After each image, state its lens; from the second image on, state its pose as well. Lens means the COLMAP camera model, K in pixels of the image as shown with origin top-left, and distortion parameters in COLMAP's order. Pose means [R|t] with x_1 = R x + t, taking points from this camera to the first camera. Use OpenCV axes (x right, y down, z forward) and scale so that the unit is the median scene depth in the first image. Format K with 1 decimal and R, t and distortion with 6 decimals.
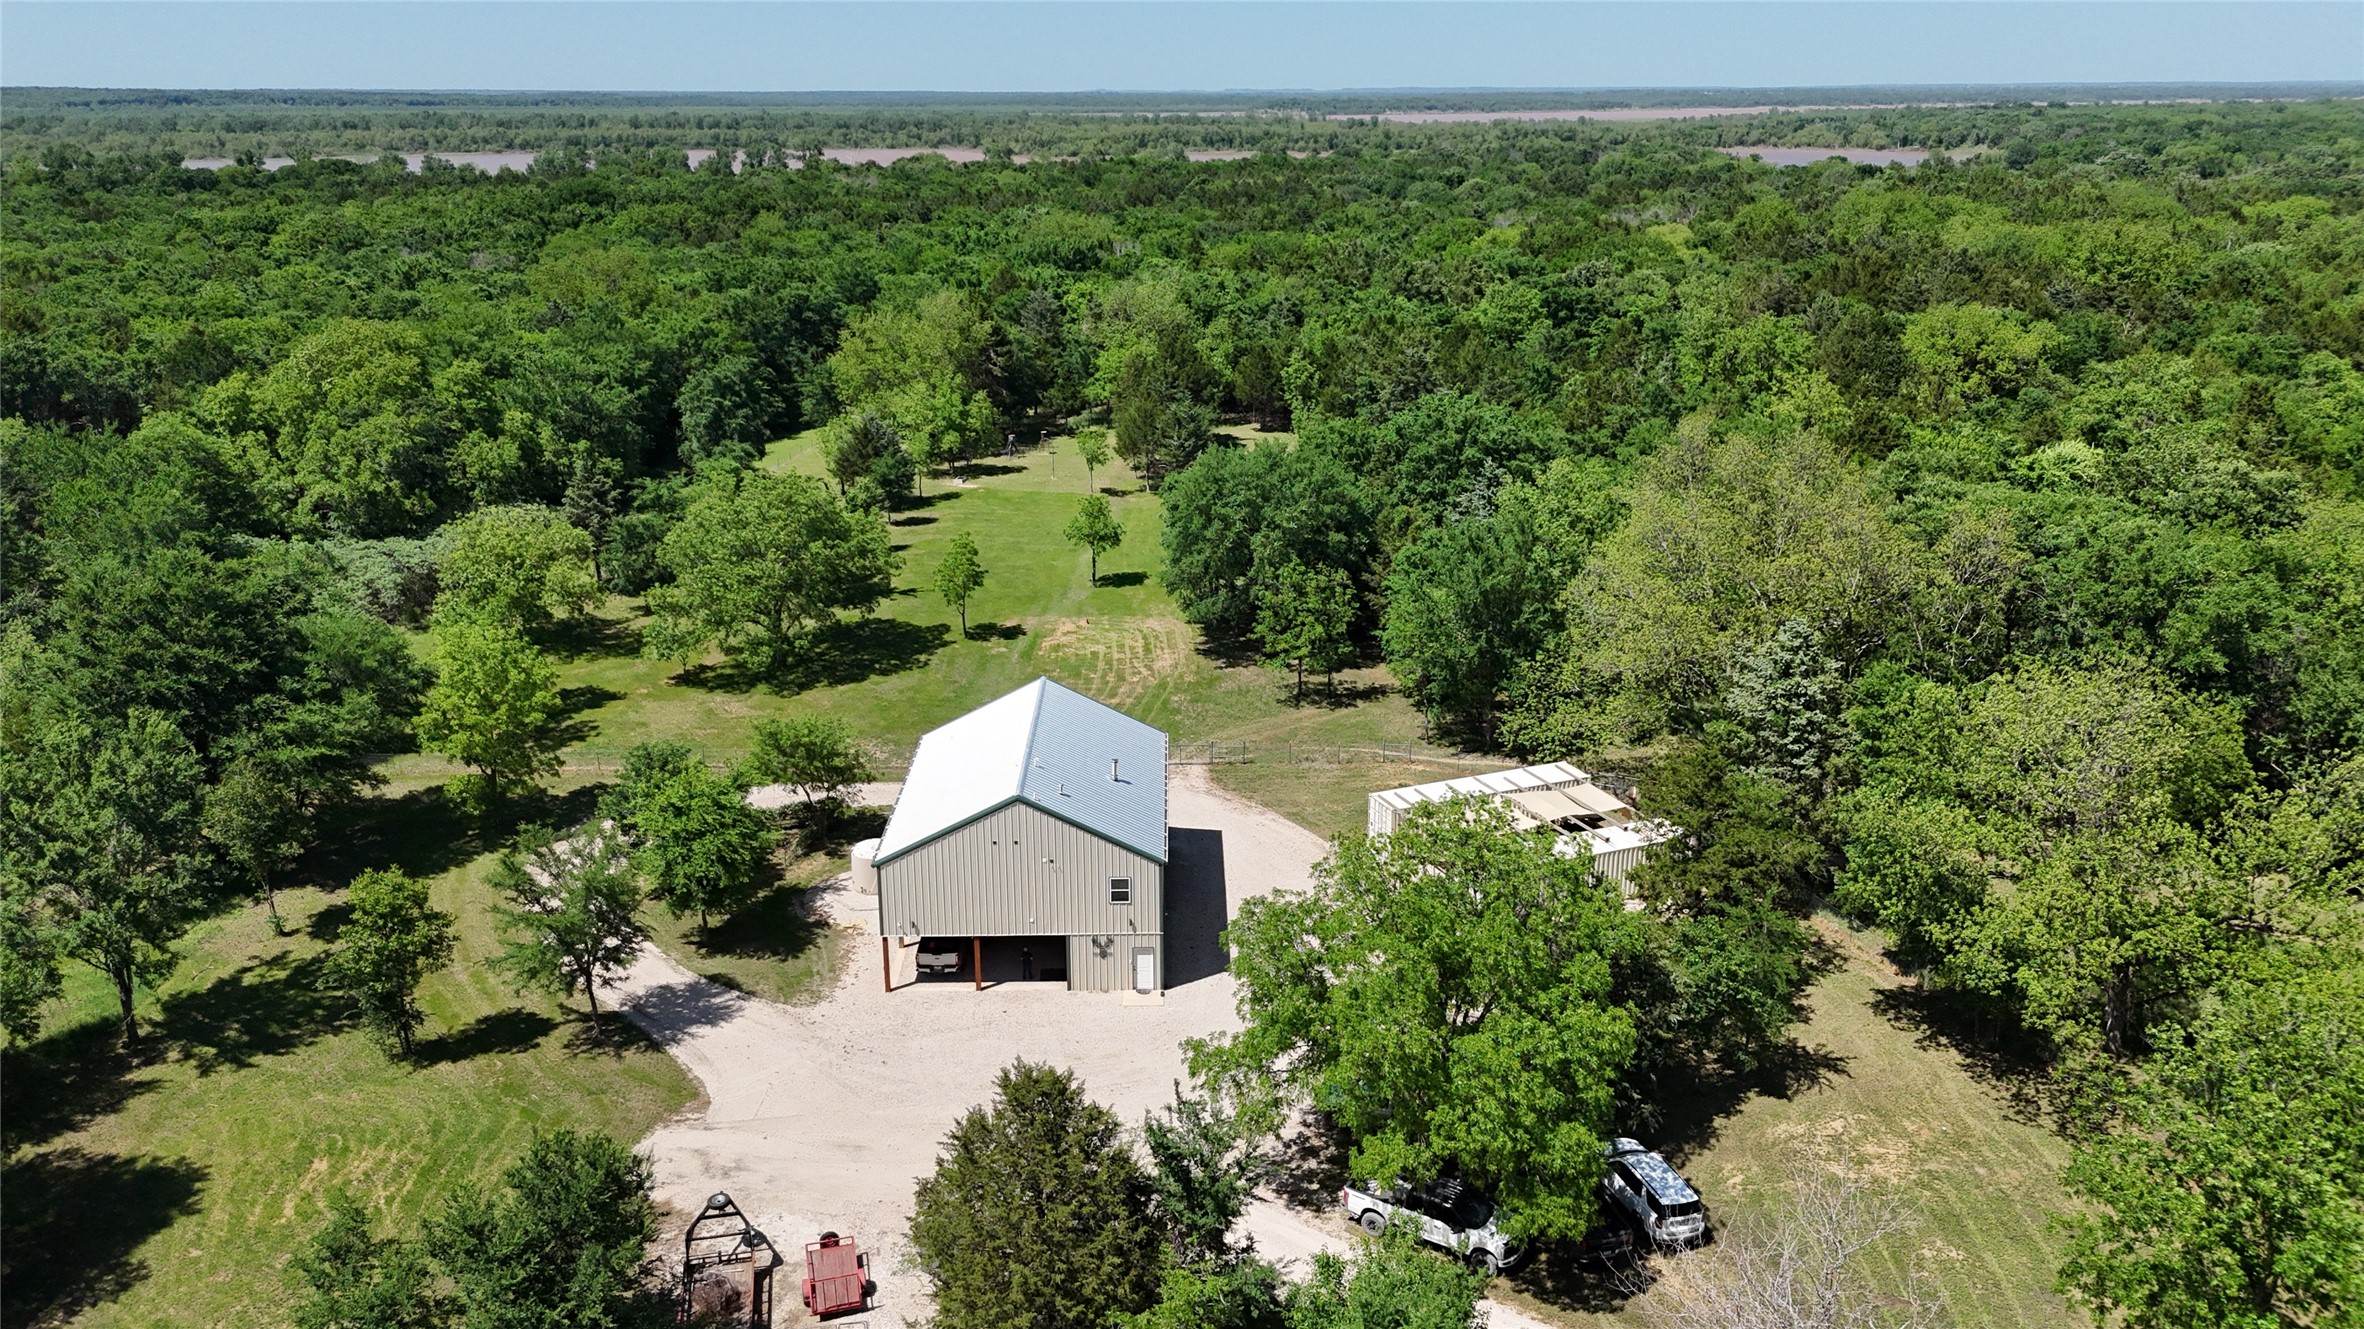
lens RADIAL K [[1735.0, 0, 1182.0], [0, 1735.0, 664.5], [0, 0, 1]] dist [0.101768, -0.107241]
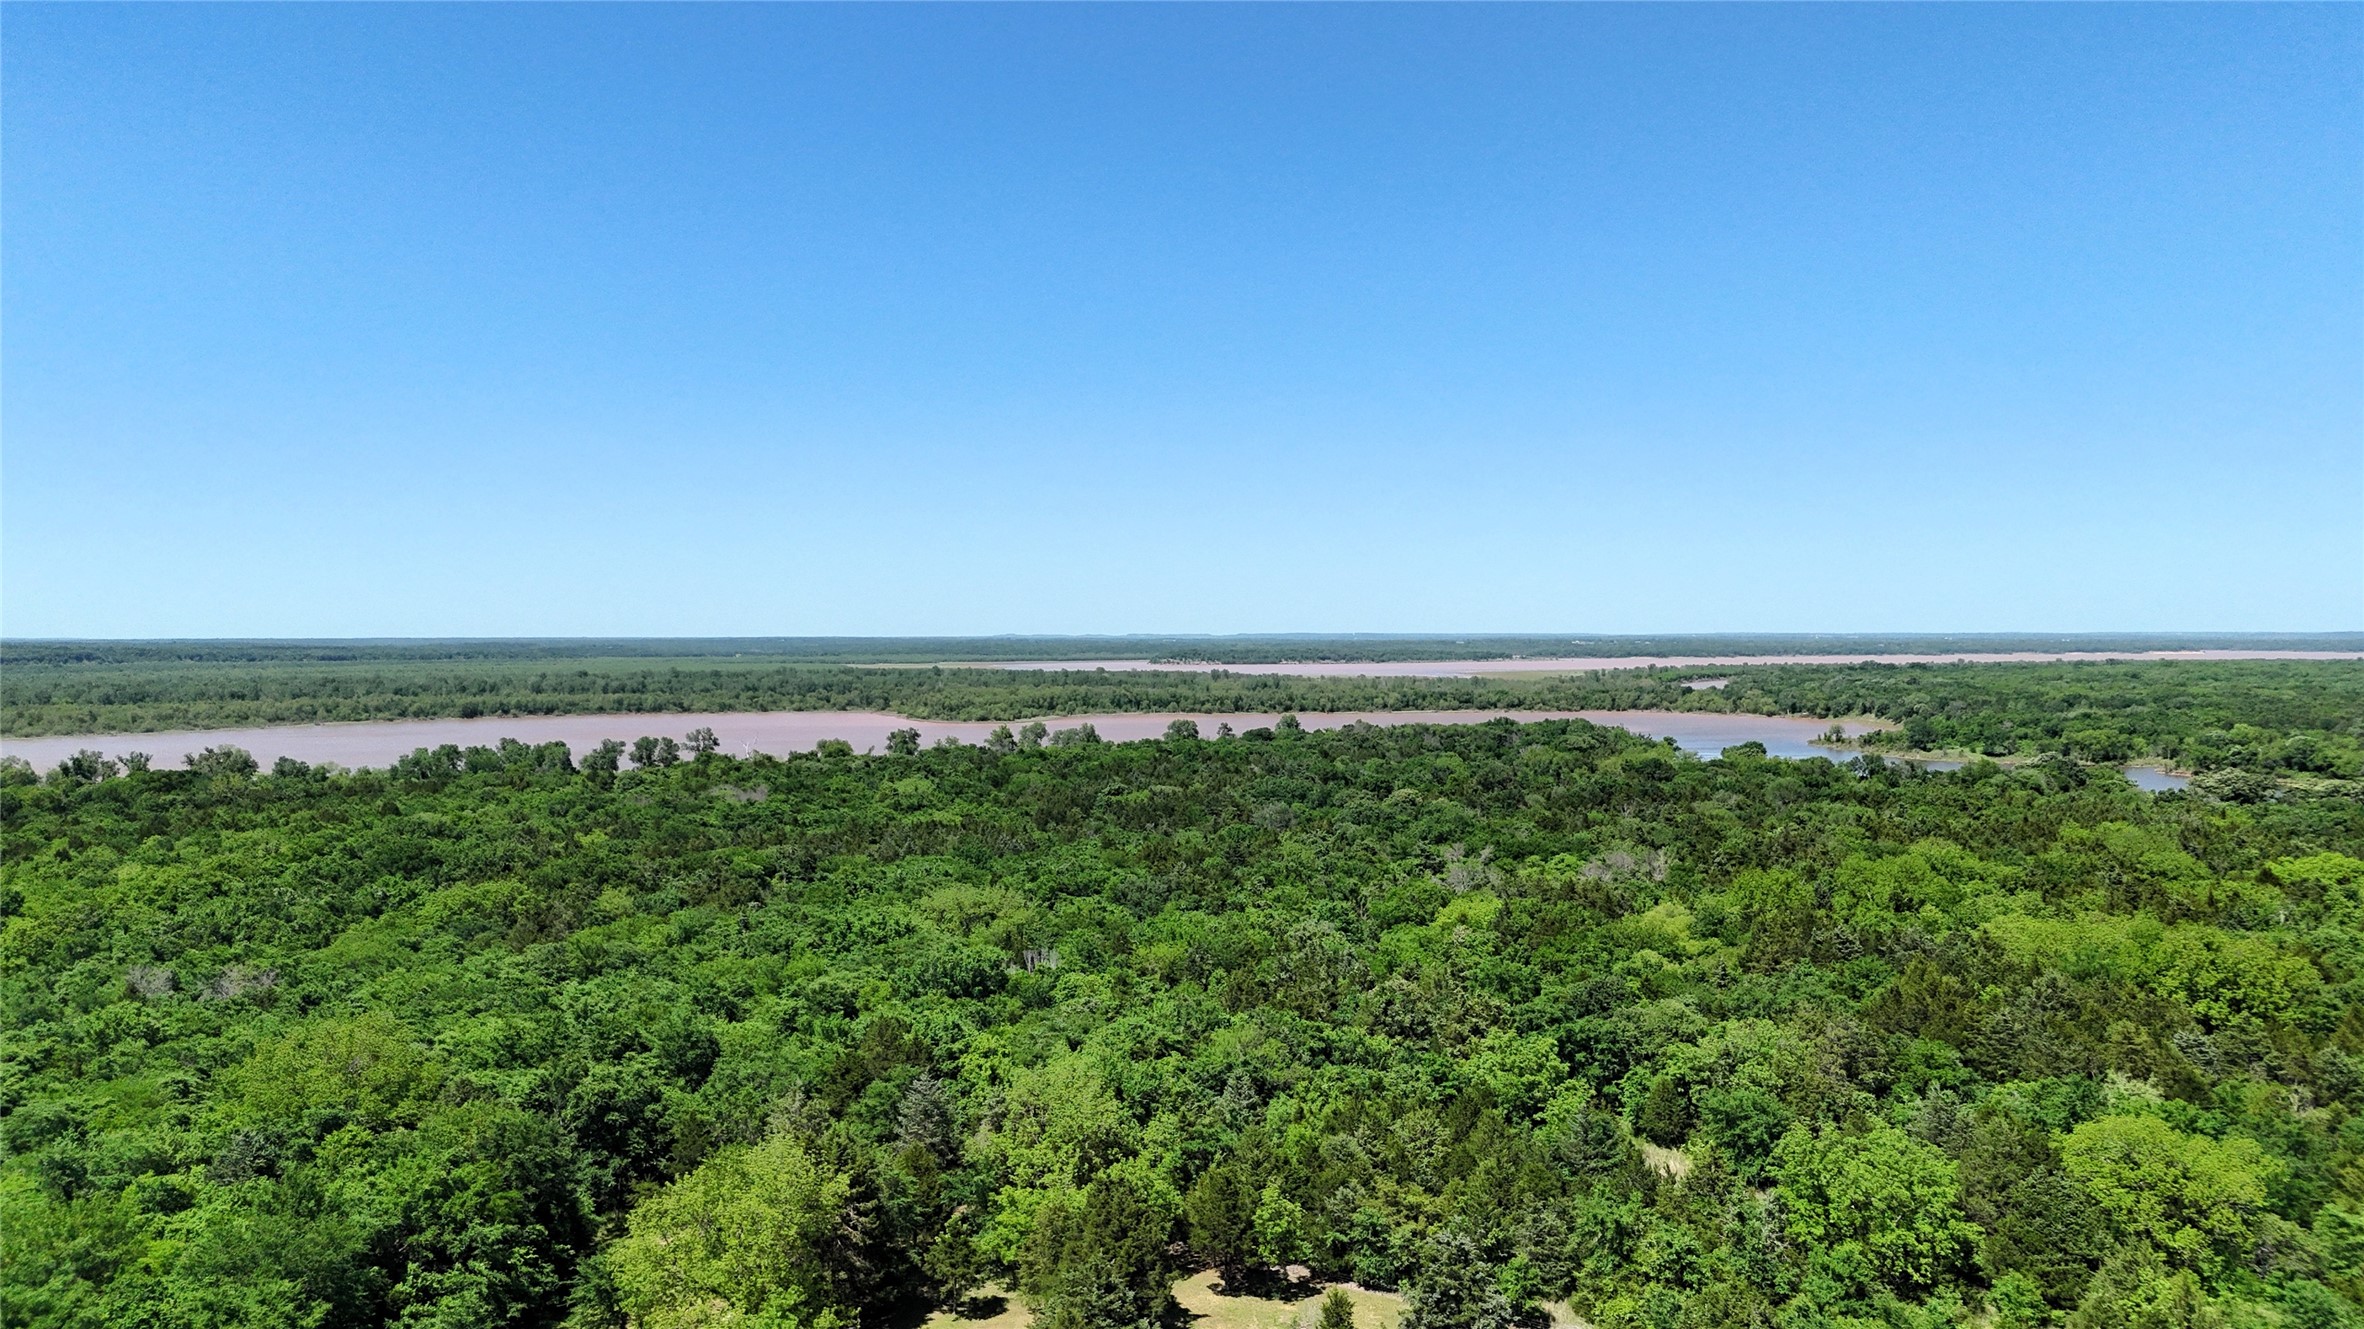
lens RADIAL K [[1735.0, 0, 1182.0], [0, 1735.0, 664.5], [0, 0, 1]] dist [0.101768, -0.107241]
pose [[0.998538, 0.000168, 0.054054, -0.007886], [0.015675, 0.956129, -0.292526, -0.113566], [-0.051731, 0.292946, 0.954729, 0.149175]]
